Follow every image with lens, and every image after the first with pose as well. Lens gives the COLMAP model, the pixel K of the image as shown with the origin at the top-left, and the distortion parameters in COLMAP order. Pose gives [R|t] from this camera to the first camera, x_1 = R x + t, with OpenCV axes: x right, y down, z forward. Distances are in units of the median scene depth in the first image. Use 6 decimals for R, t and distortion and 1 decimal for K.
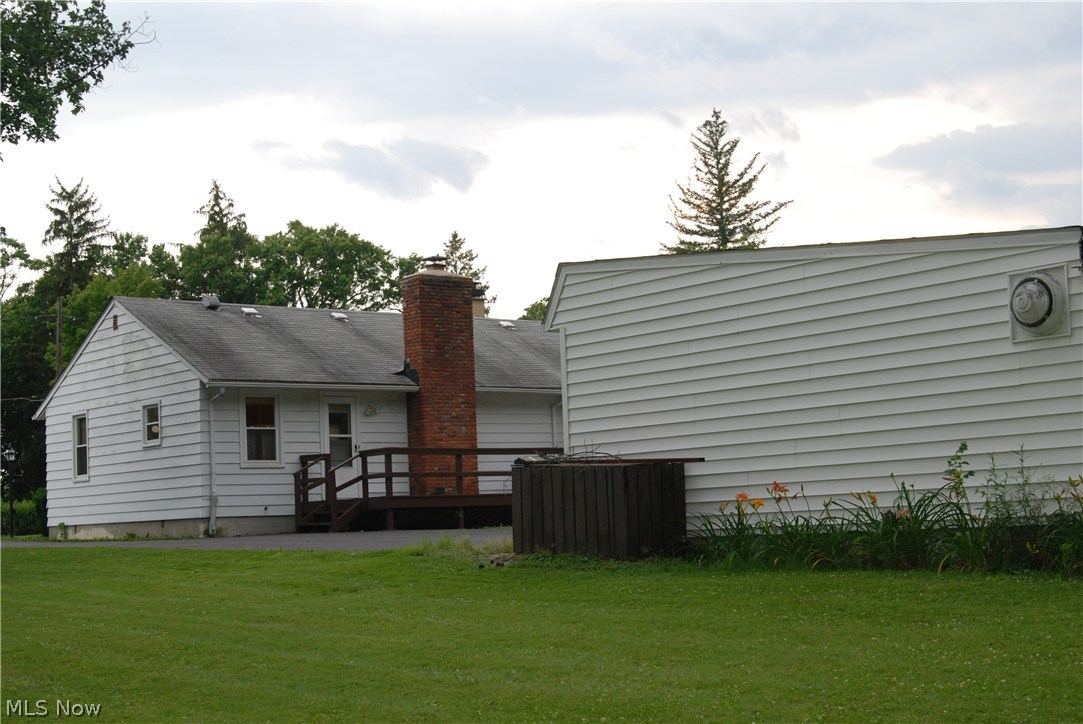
lens RADIAL K [[1698.3, 0, 541.5], [0, 1698.3, 362.0], [0, 0, 1]] dist [0.018276, 0.069768]
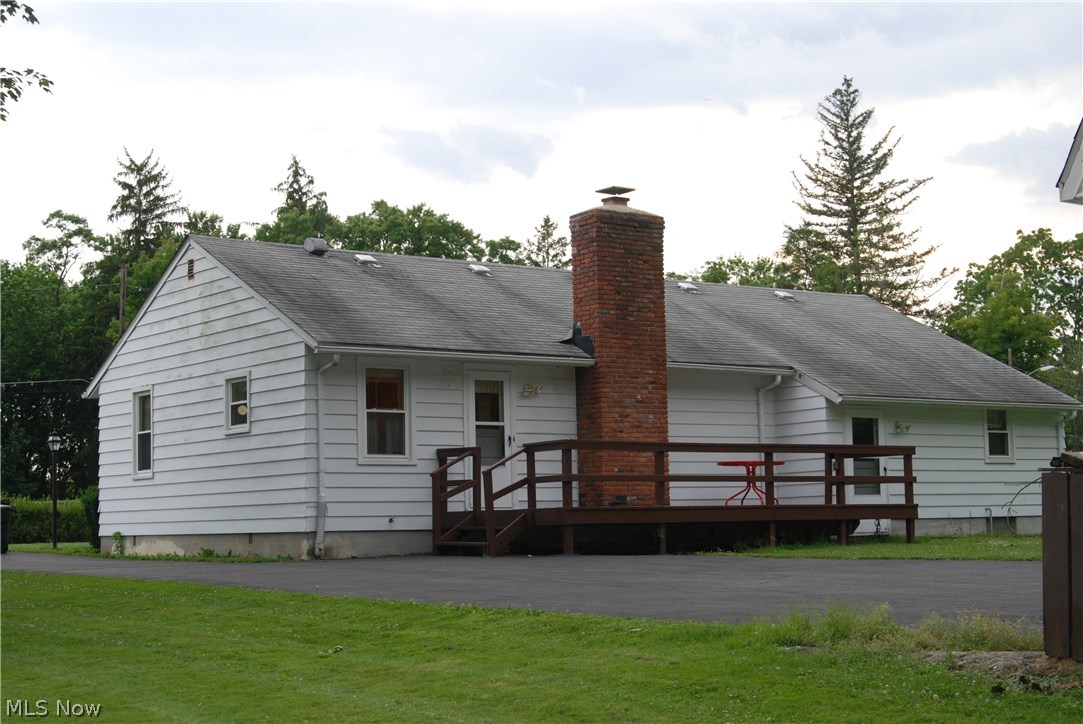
lens RADIAL K [[1716.2, 0, 541.5], [0, 1716.2, 362.0], [0, 0, 1]] dist [0.096720, 0.037285]
pose [[0.999055, 0.014580, -0.040939, -0.060473], [-0.014572, 0.999894, 0.000508, 0.014649], [0.040942, 0.000089, 0.999162, 0.231847]]
